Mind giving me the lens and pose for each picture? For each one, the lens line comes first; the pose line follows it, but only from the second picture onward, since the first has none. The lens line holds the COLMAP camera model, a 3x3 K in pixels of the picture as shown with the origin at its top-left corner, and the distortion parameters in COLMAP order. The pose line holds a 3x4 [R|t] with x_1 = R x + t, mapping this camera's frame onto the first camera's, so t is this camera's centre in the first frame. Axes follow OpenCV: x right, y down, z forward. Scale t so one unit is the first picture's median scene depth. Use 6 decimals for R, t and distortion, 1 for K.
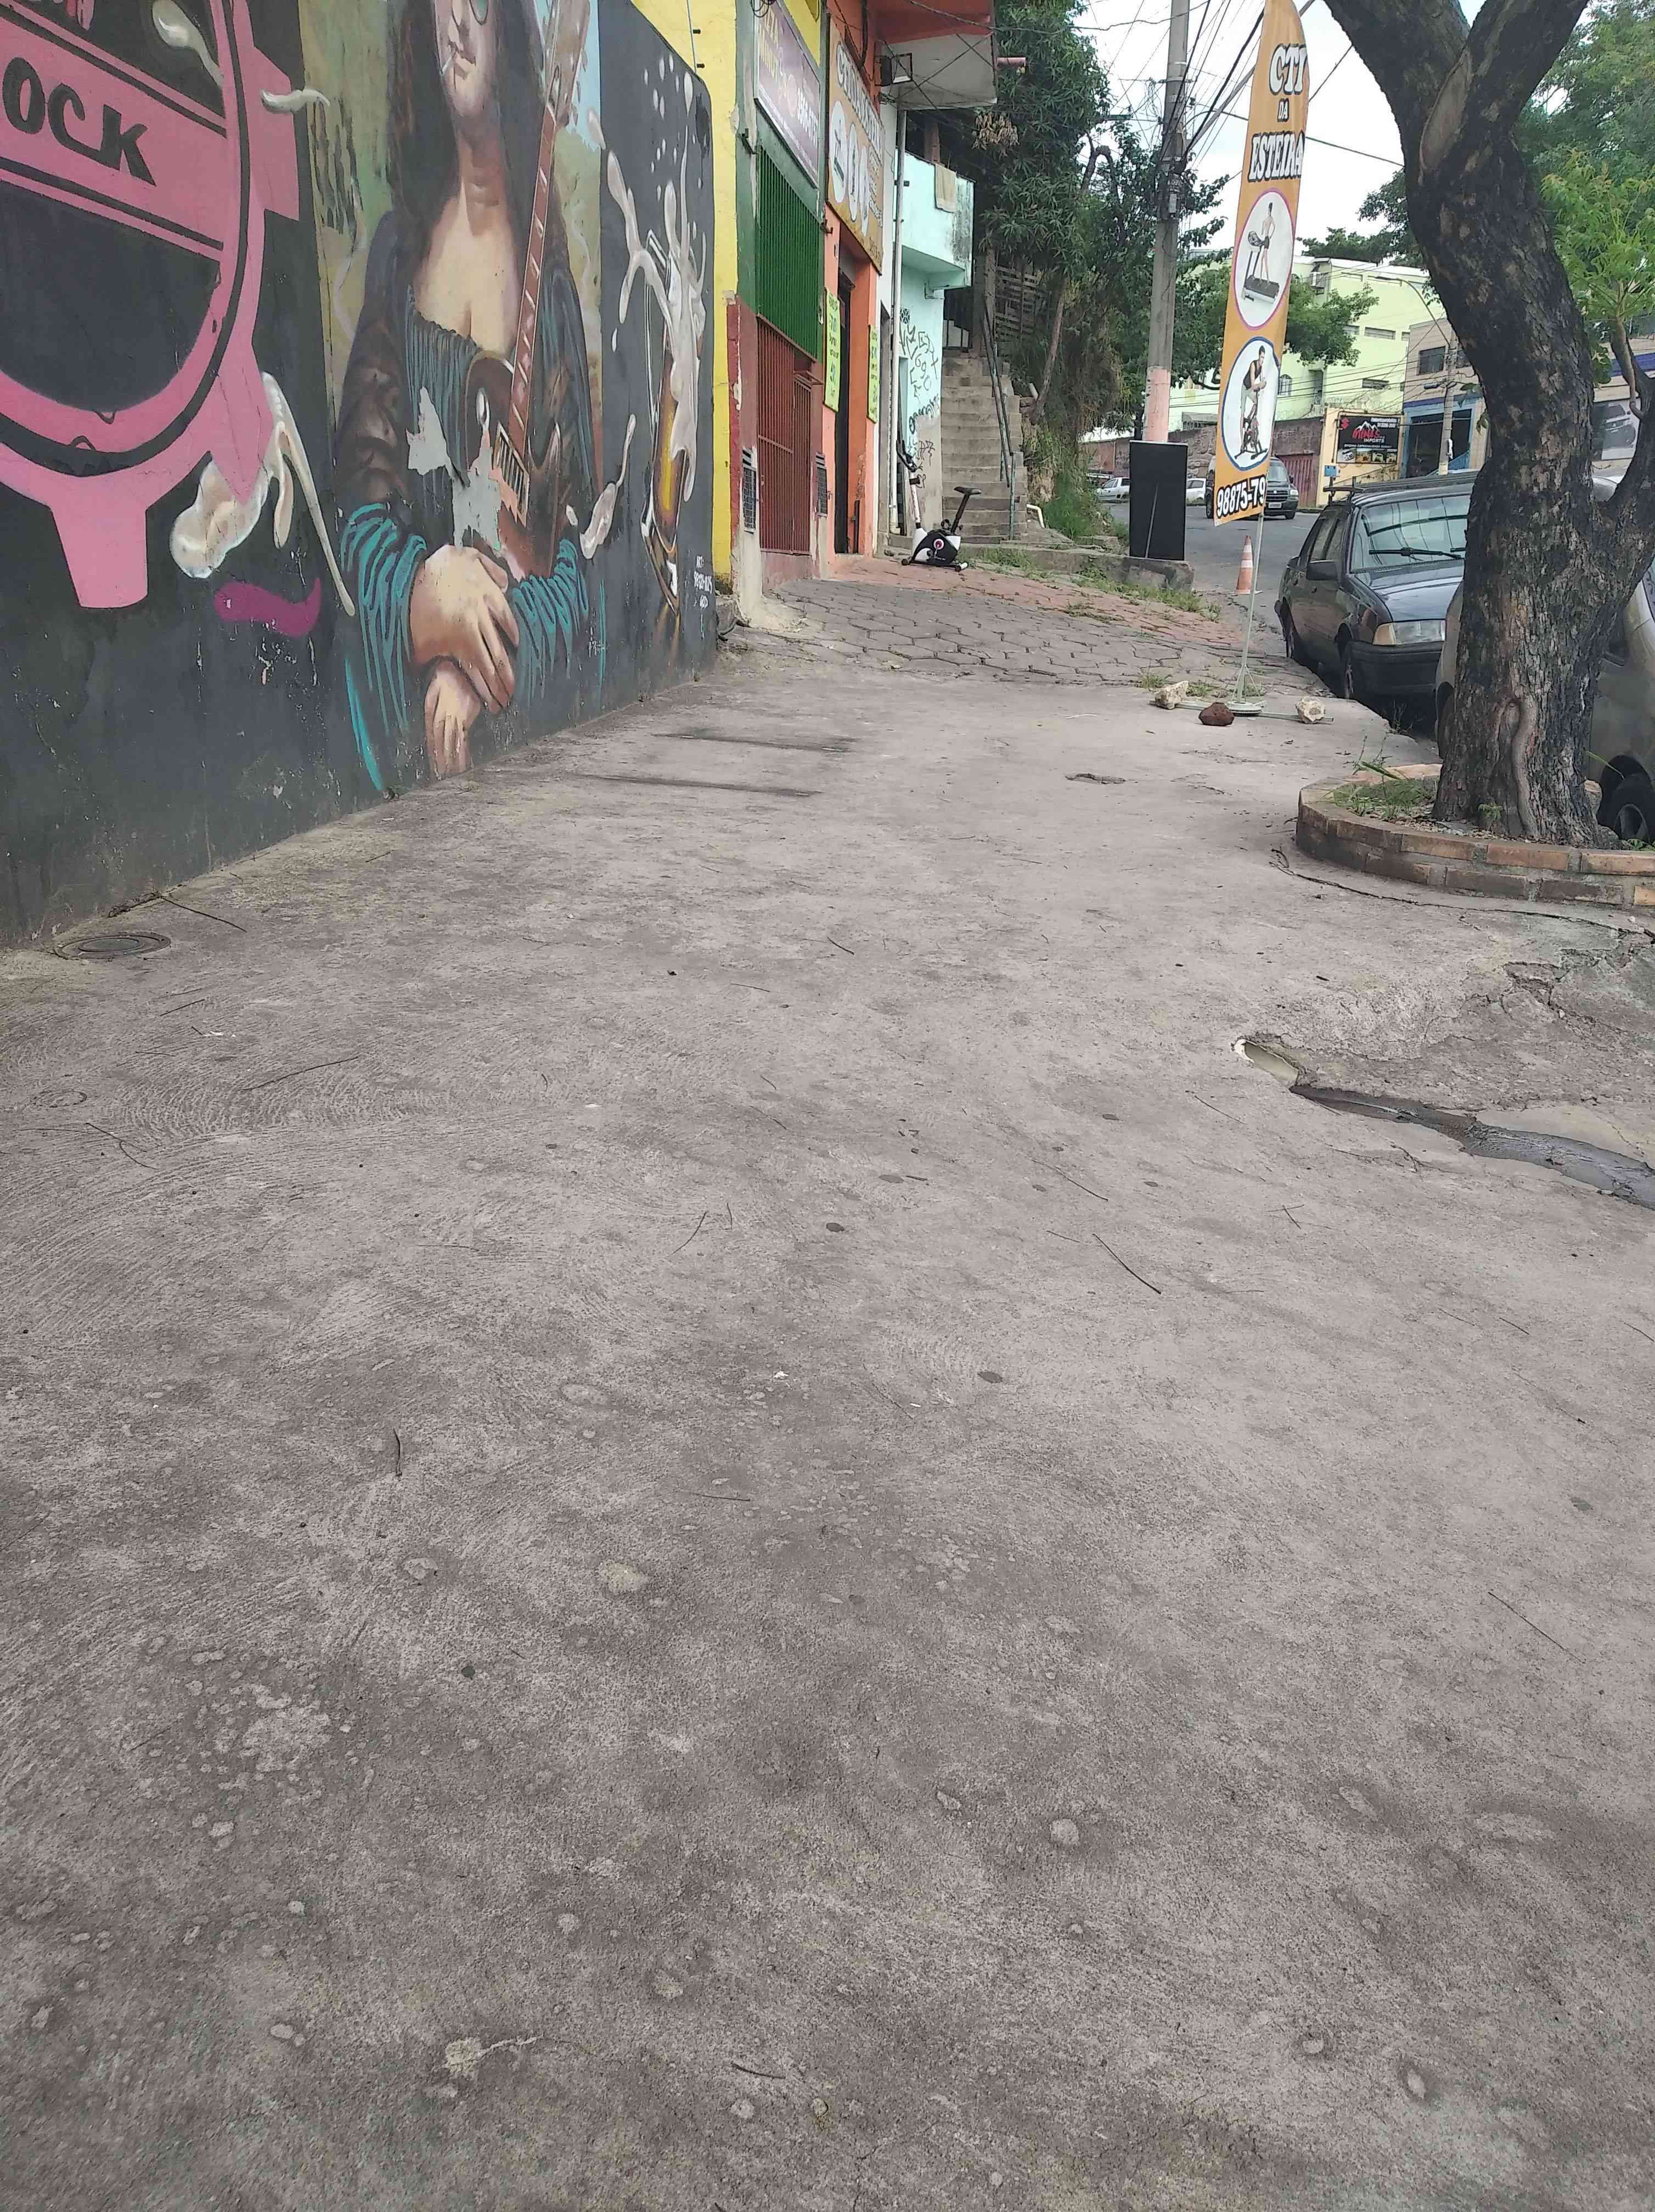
lens RADIAL K [[1727.0, 0, 815.6], [0, 1727.0, 1102.3], [0, 0, 1]] dist [0.036245, -0.050482]
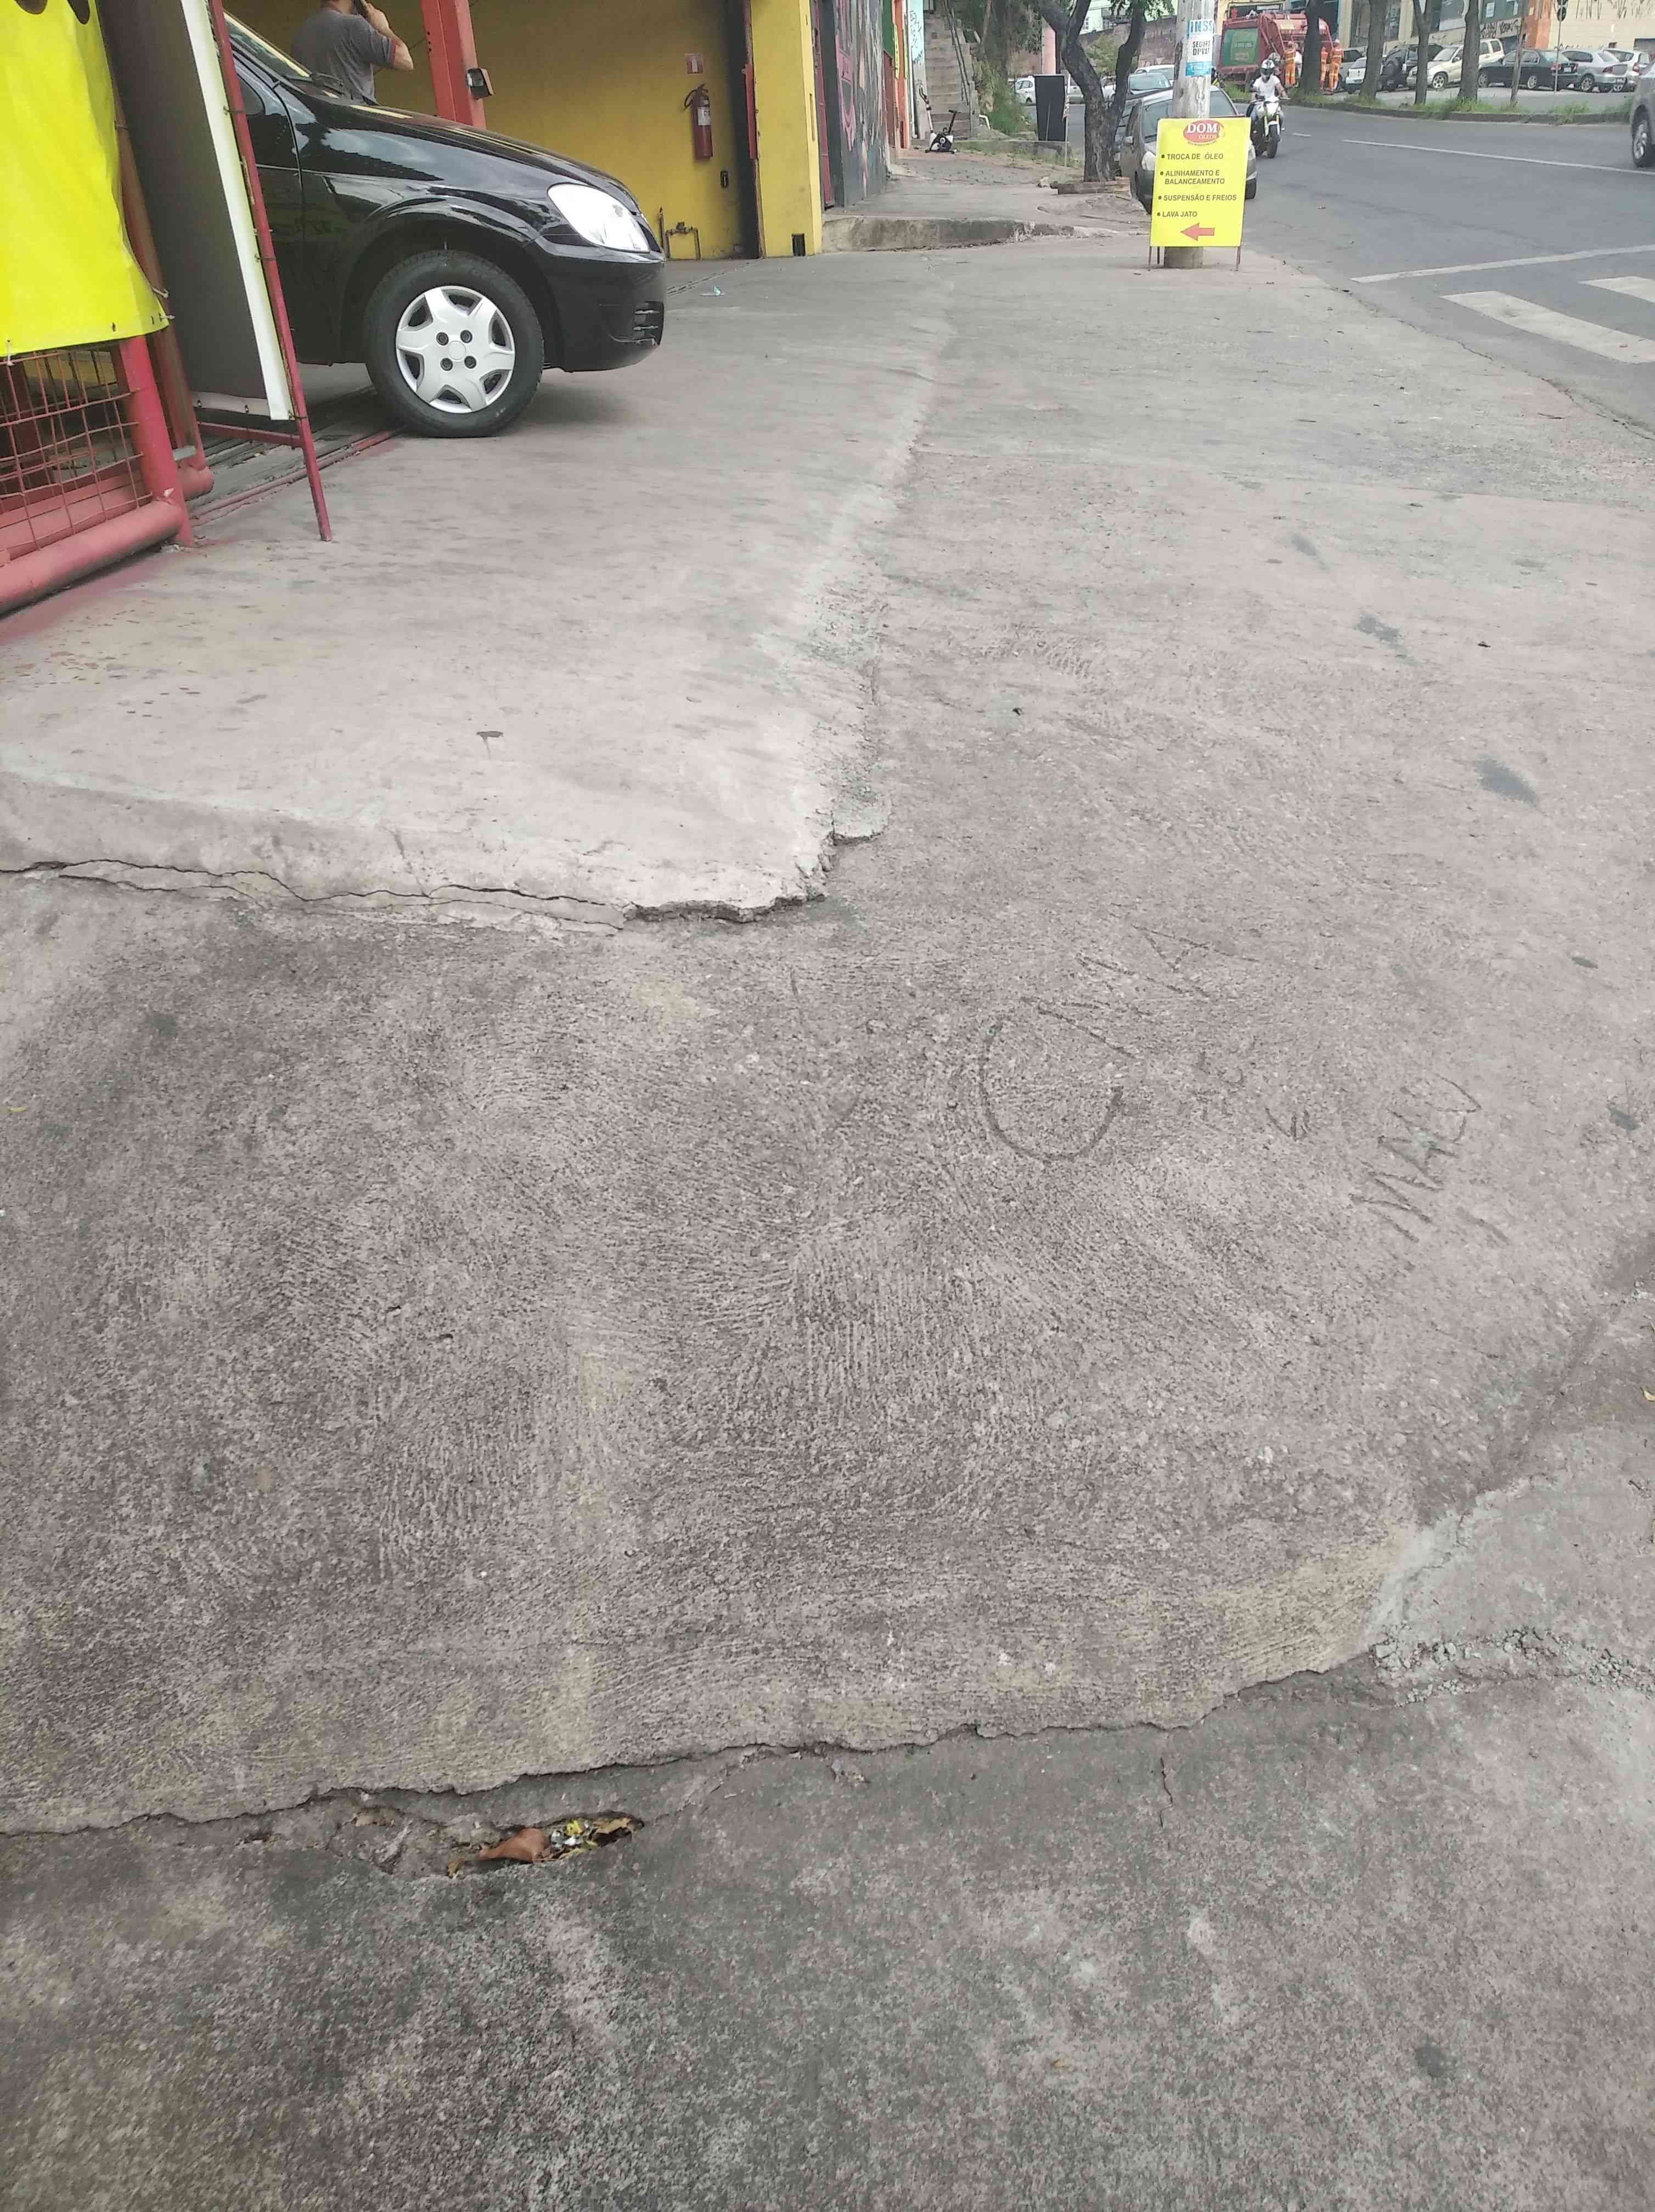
lens RADIAL K [[1727.0, 0, 815.5], [0, 1727.0, 1110.1], [0, 0, 1]] dist [0.036245, -0.050482]
pose [[0.996453, -0.084118, 0.002198, -0.182960], [0.082280, 0.979483, 0.183967, 0.420053], [-0.017628, -0.183134, 0.982930, -1.256307]]
